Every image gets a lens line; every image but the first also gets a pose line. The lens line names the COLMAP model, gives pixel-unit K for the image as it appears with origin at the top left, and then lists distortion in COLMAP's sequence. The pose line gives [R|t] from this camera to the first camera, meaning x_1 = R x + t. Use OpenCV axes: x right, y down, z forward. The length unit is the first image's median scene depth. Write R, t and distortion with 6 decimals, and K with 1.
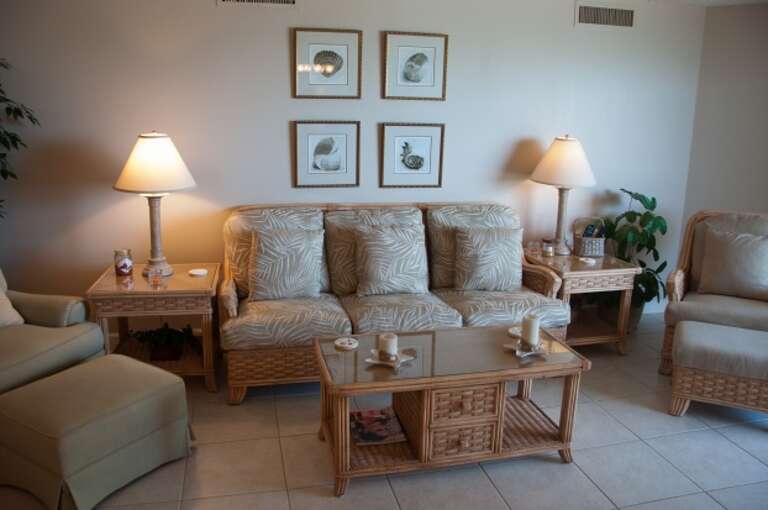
lens RADIAL K [[611.2, 0, 384.1], [0, 611.2, 254.5], [0, 0, 1]] dist [-0.139828, 0.111962]
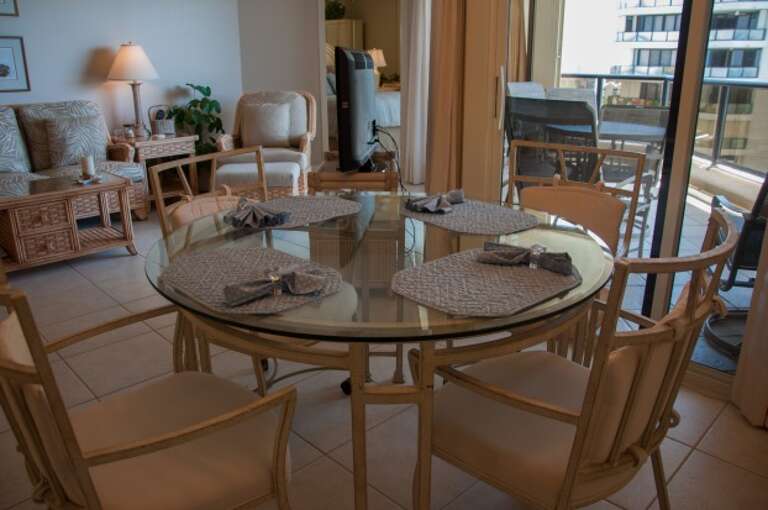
lens RADIAL K [[611.2, 0, 377.2], [0, 611.2, 255.0], [0, 0, 1]] dist [-0.139828, 0.111962]
pose [[0.870893, -0.177438, 0.458324, 0.104921], [0.139023, 0.983406, 0.116555, 0.179301], [-0.471400, -0.037789, 0.881109, -0.390888]]
